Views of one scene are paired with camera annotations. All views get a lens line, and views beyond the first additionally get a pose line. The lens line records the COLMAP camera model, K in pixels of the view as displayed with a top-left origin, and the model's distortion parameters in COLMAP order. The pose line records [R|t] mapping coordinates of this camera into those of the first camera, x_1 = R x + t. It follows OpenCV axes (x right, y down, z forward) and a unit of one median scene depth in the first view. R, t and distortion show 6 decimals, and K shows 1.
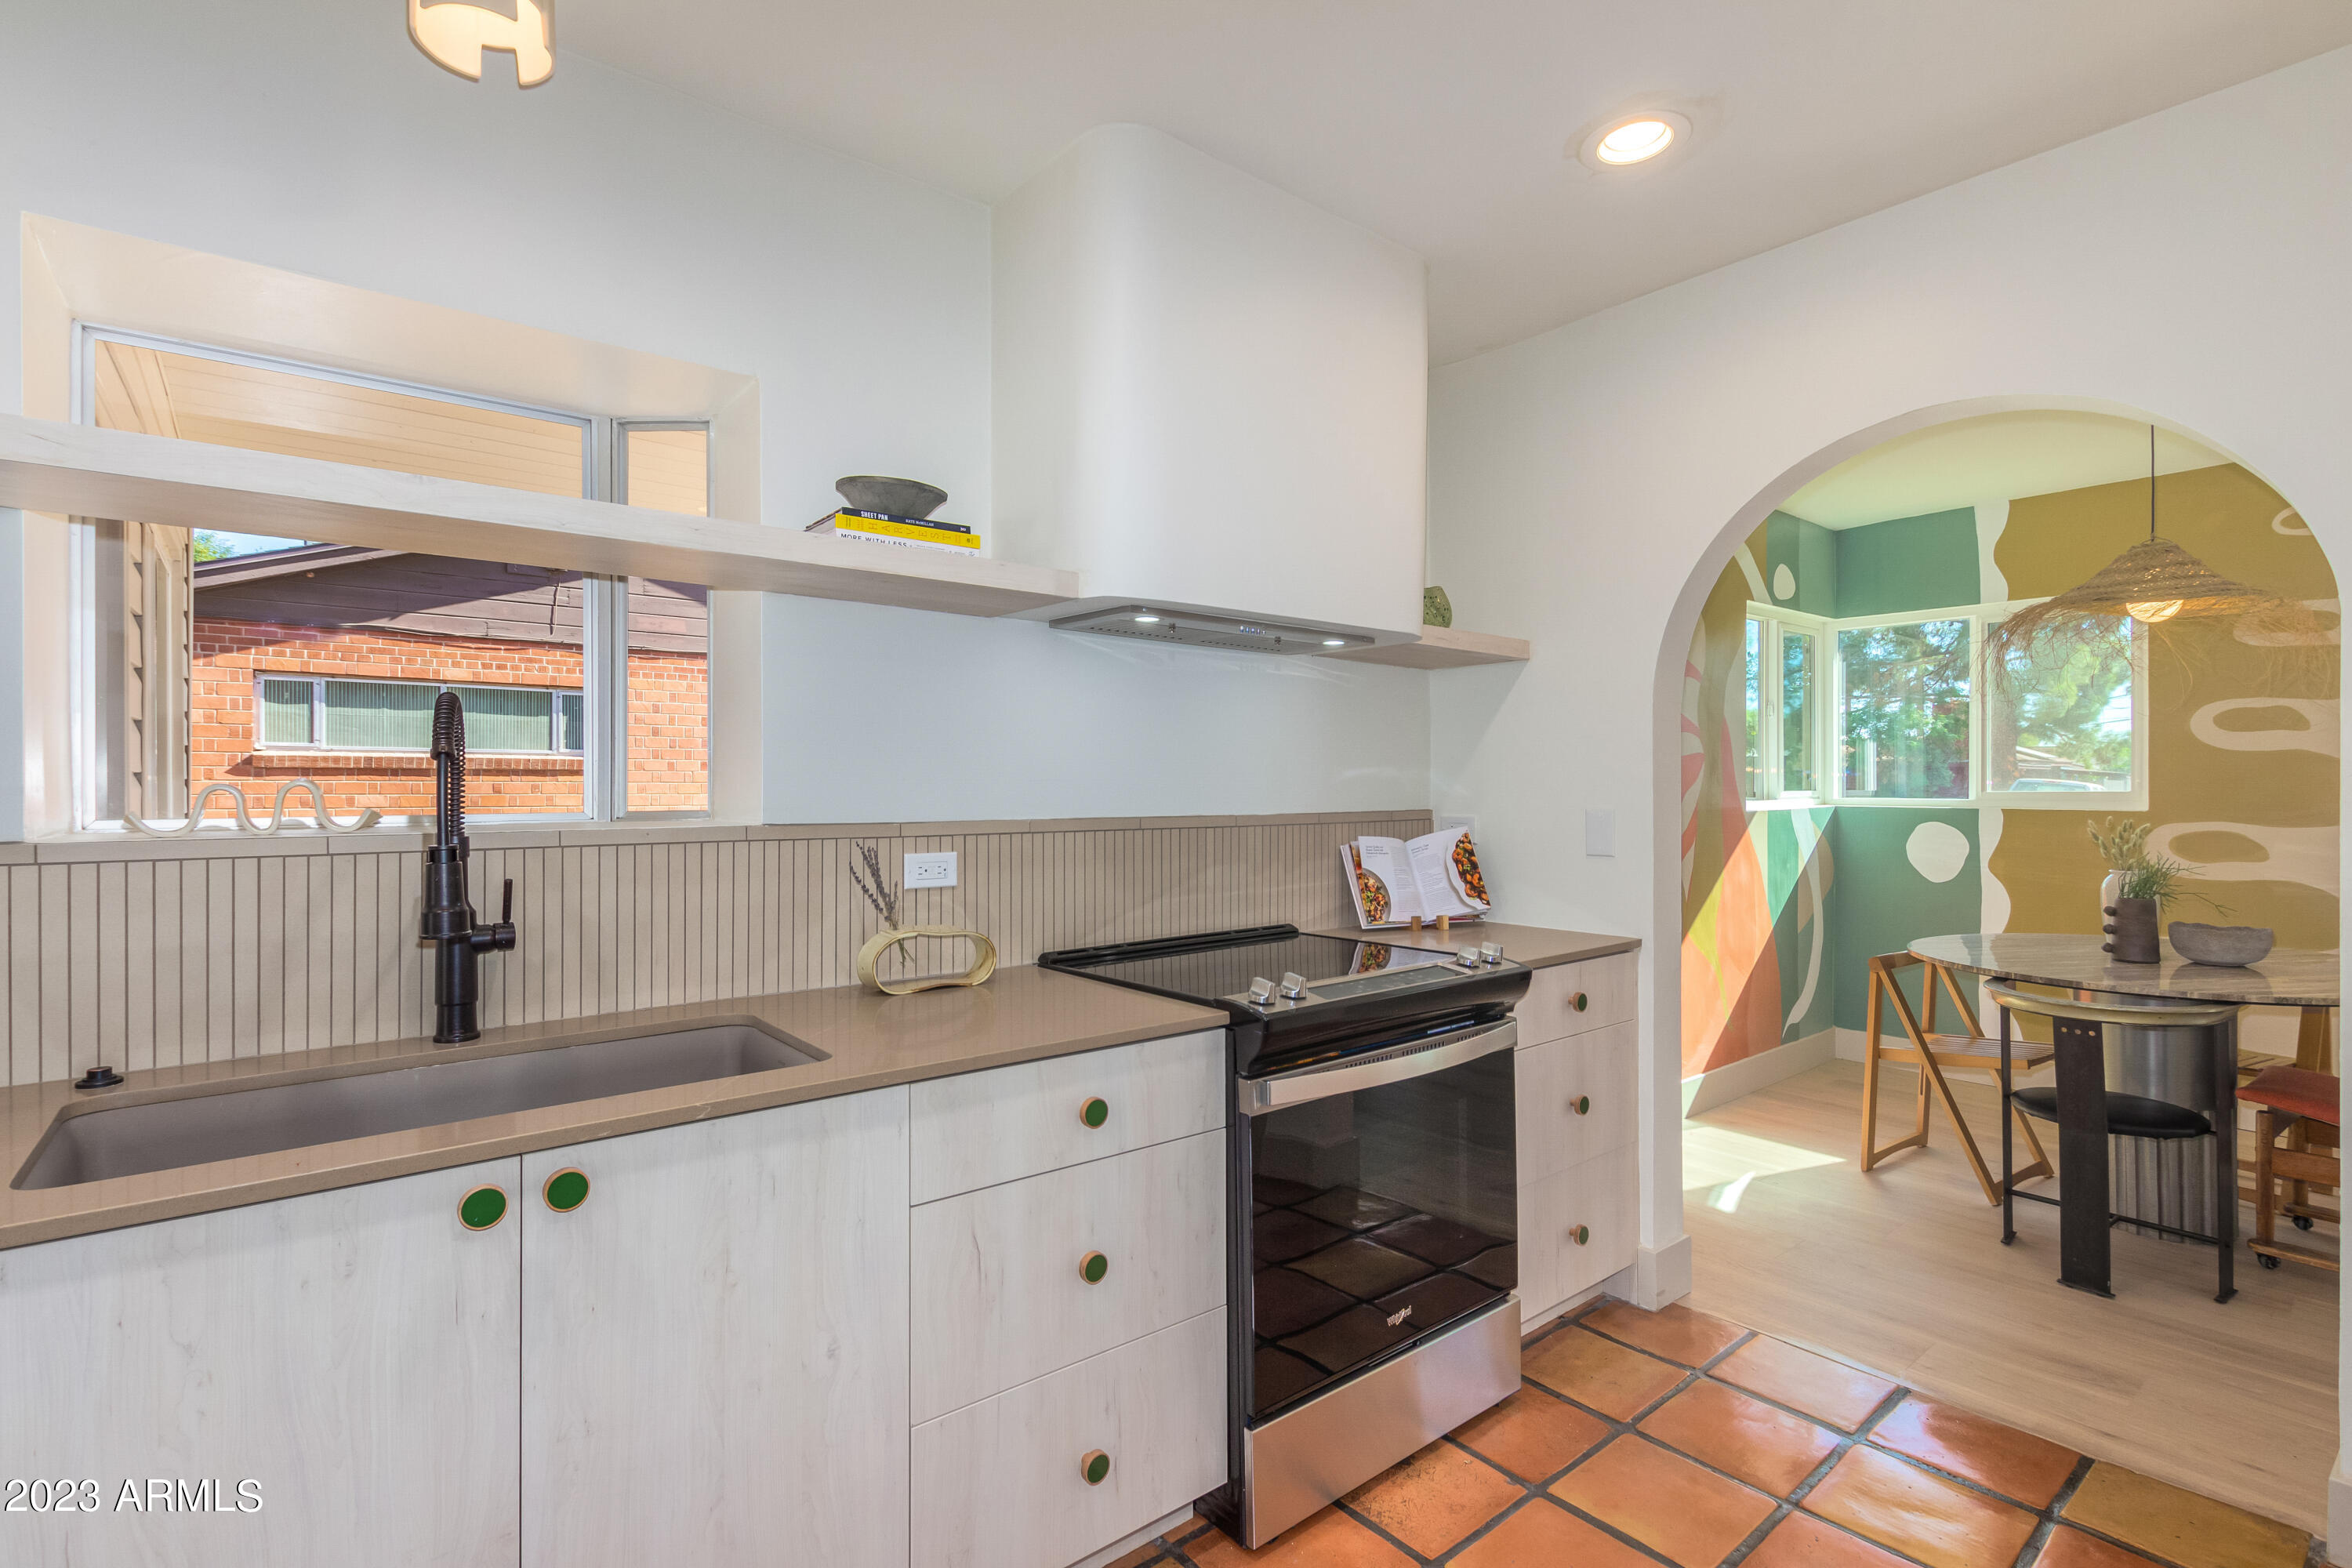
lens RADIAL K [[1106.0, 0, 1173.5], [0, 1106.0, 780.3], [0, 0, 1]] dist [0.017687, -0.000064]
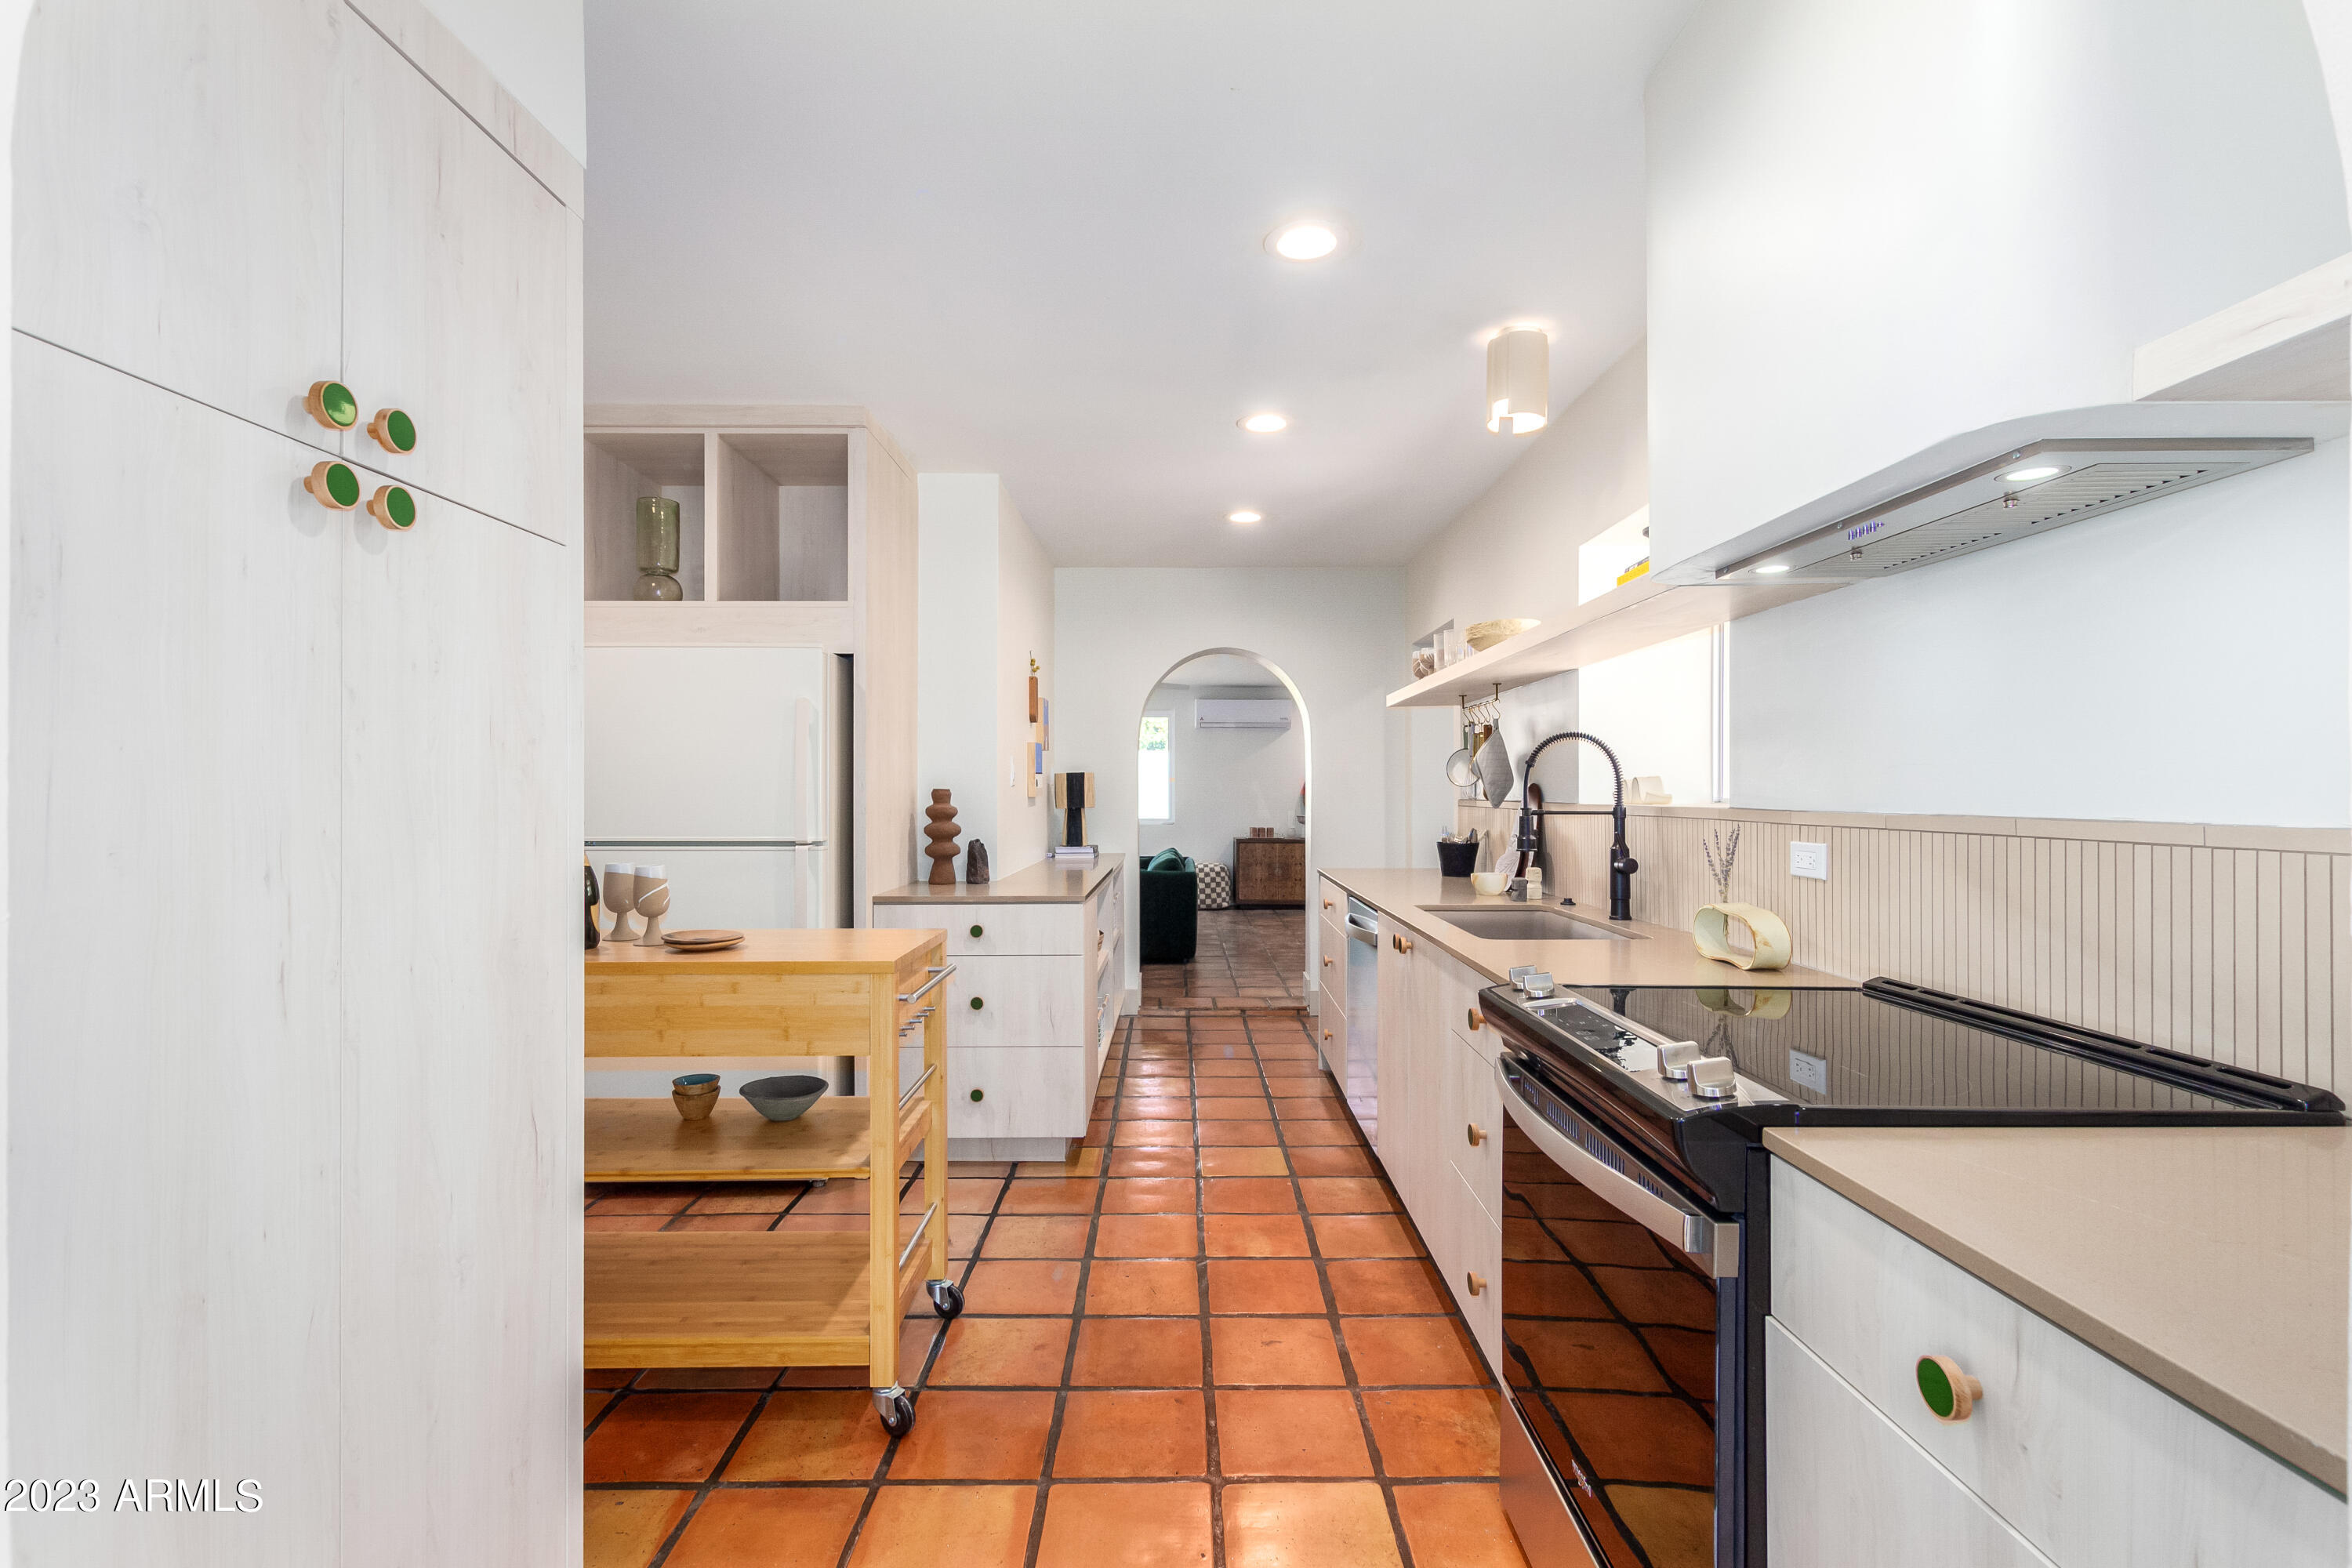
lens RADIAL K [[1074.9, 0, 1171.9], [0, 1074.9, 781.7], [0, 0, 1]] dist [-0.000741, -0.000508]
pose [[-0.634242, -0.006332, -0.773109, 1.146309], [0.002946, 0.999939, -0.010606, 0.026326], [0.773129, -0.009005, -0.634185, 1.522461]]
